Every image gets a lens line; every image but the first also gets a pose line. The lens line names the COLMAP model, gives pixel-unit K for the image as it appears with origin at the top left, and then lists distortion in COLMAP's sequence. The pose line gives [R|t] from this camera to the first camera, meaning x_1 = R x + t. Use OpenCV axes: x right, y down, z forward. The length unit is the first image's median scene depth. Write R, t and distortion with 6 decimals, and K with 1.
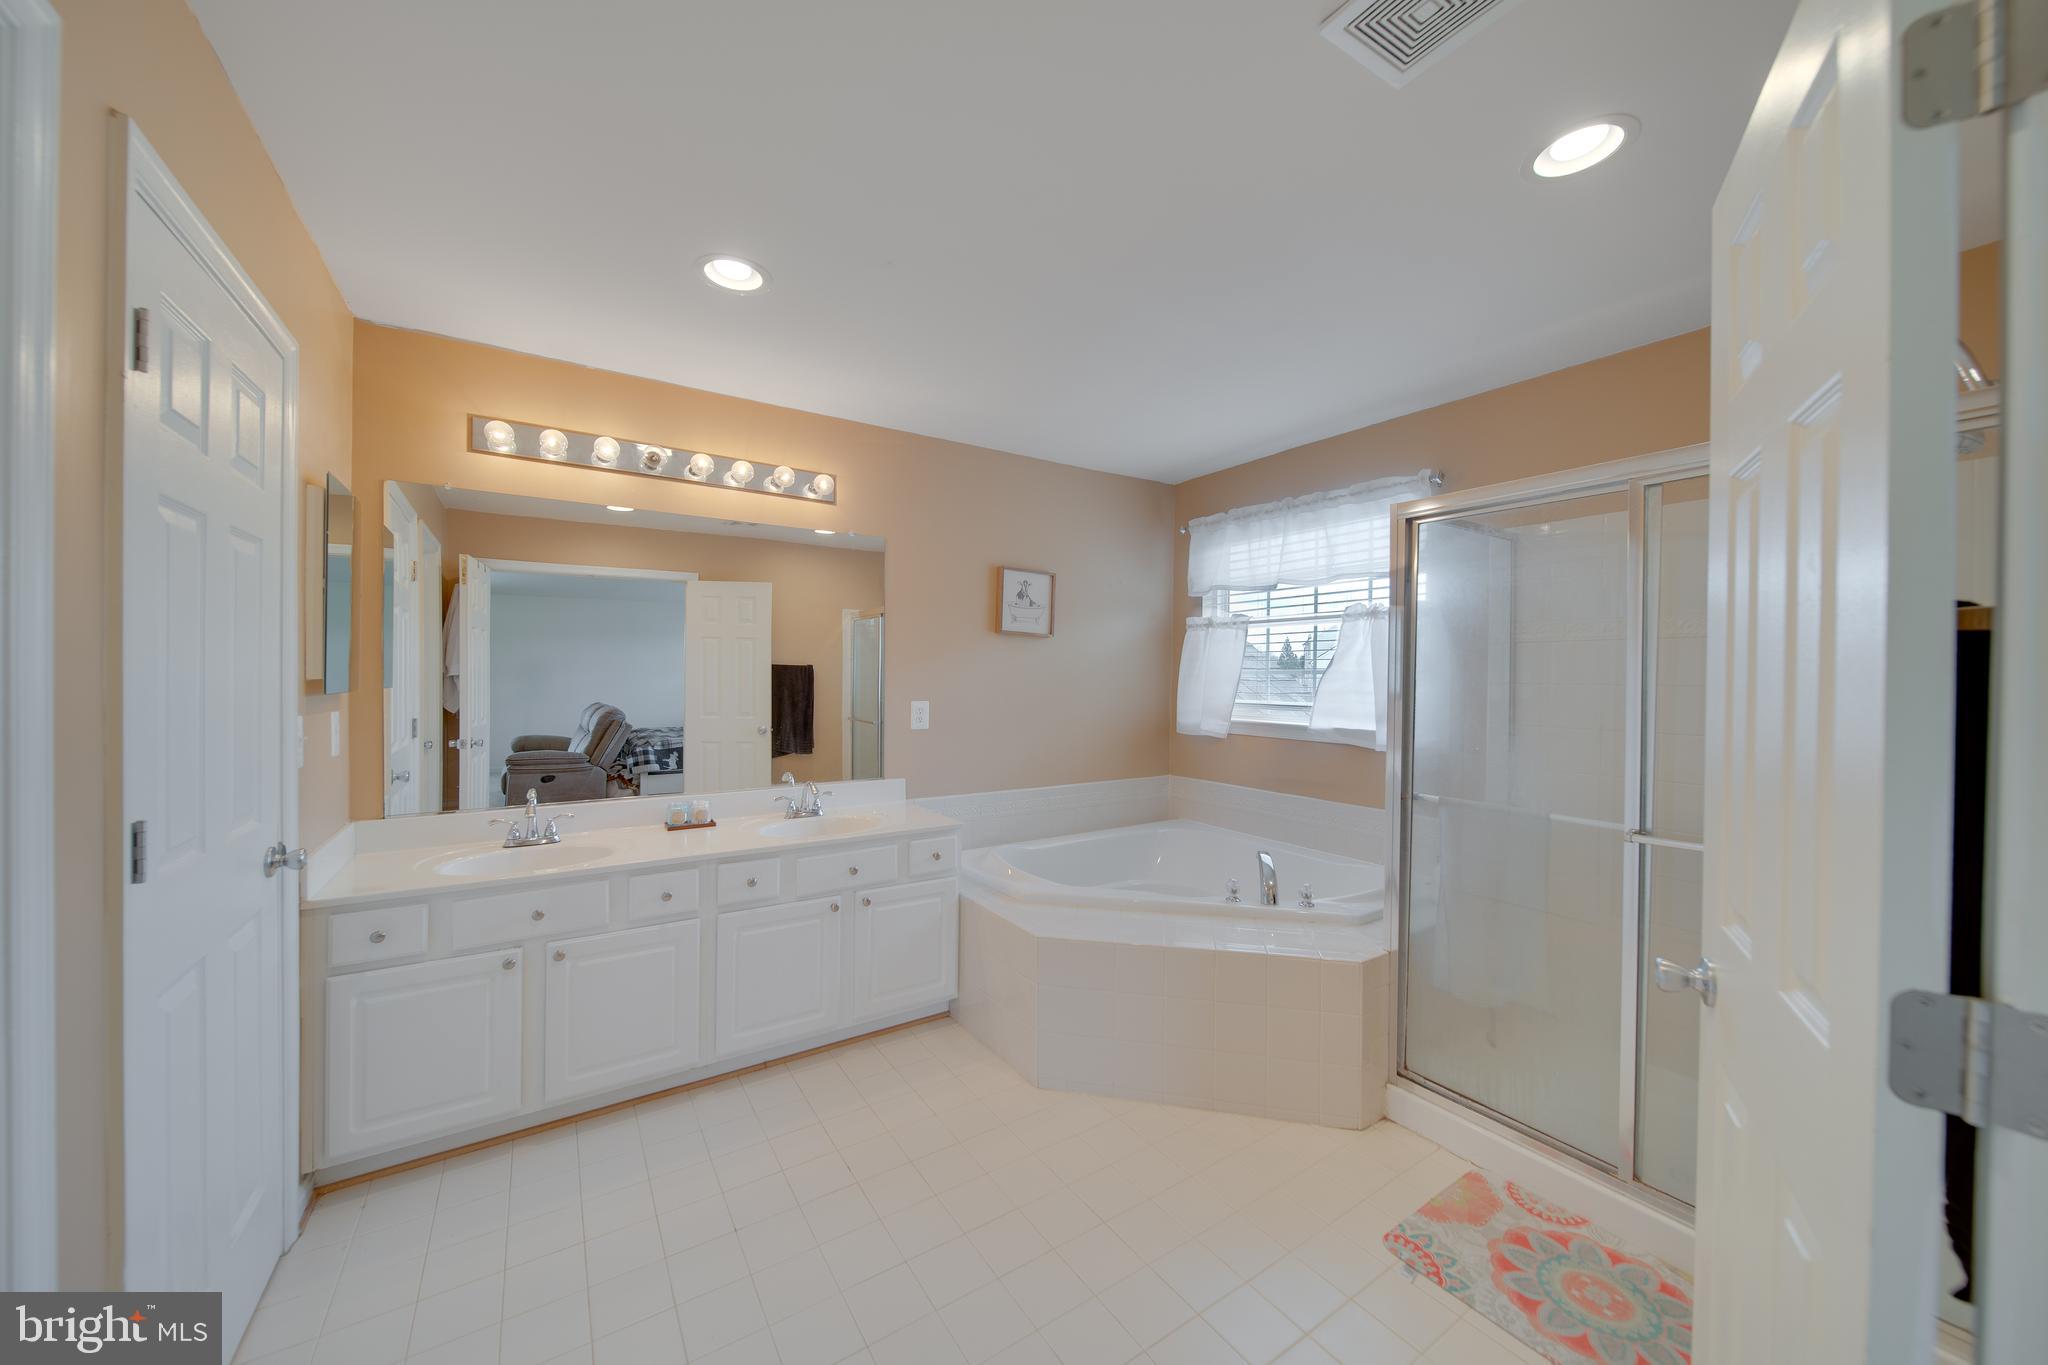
lens RADIAL K [[725.3, 0, 1019.2], [0, 725.3, 679.7], [0, 0, 1]] dist [-0.004972, -0.000266]
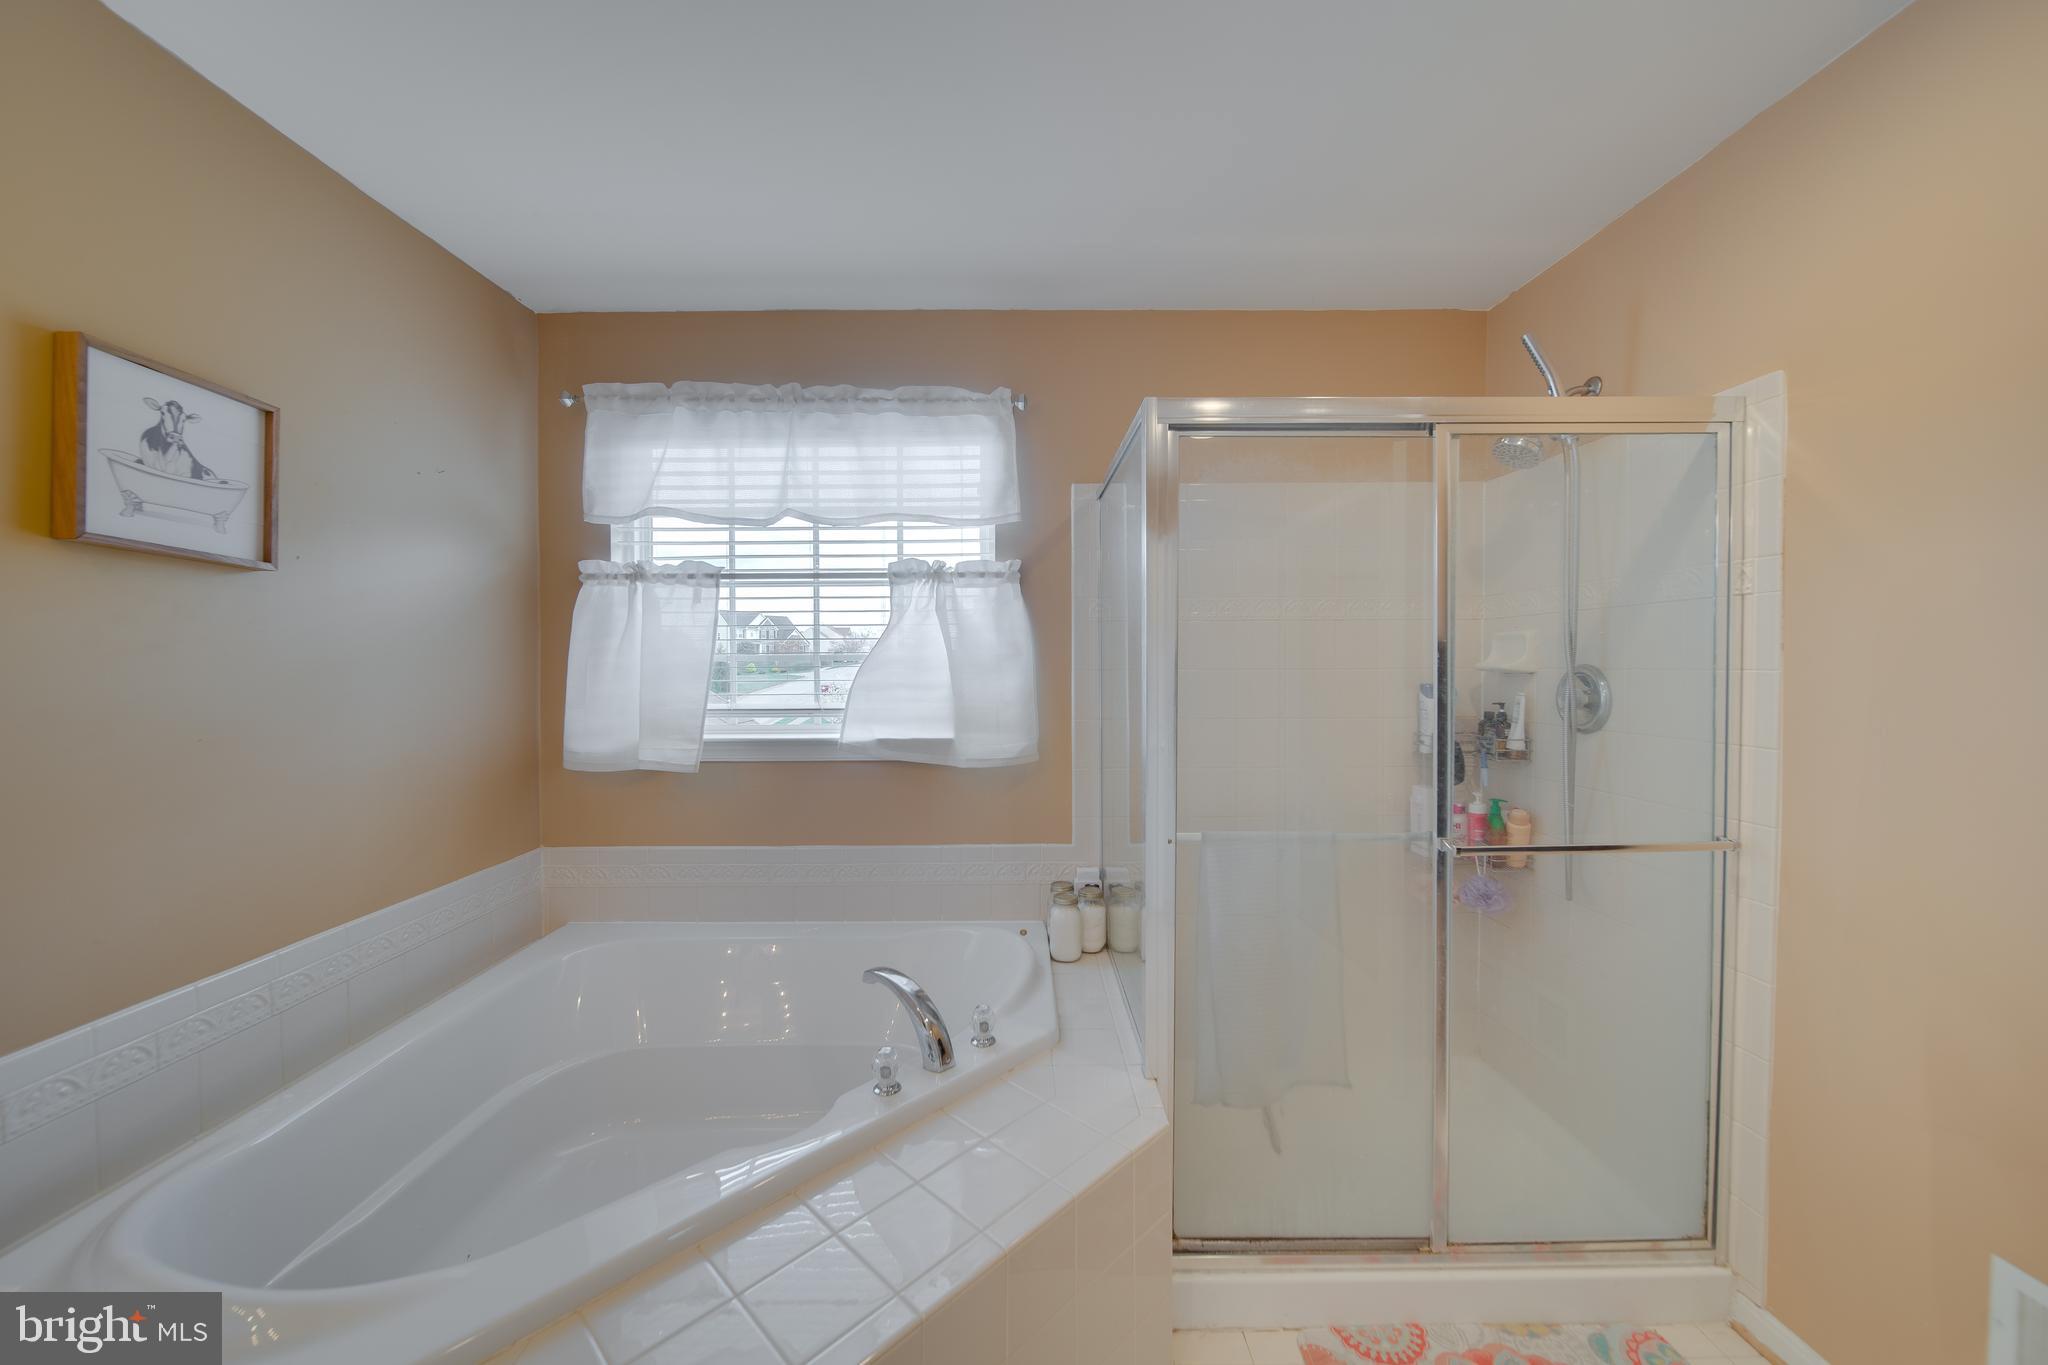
lens RADIAL K [[748.1, 0, 1021.7], [0, 748.1, 672.0], [0, 0, 1]] dist [-0.005142, -0.000108]
pose [[0.541839, -0.020331, 0.840237, -0.075734], [0.014226, 0.999786, 0.015018, -0.004406], [-0.840362, 0.003816, 0.542012, 0.464386]]
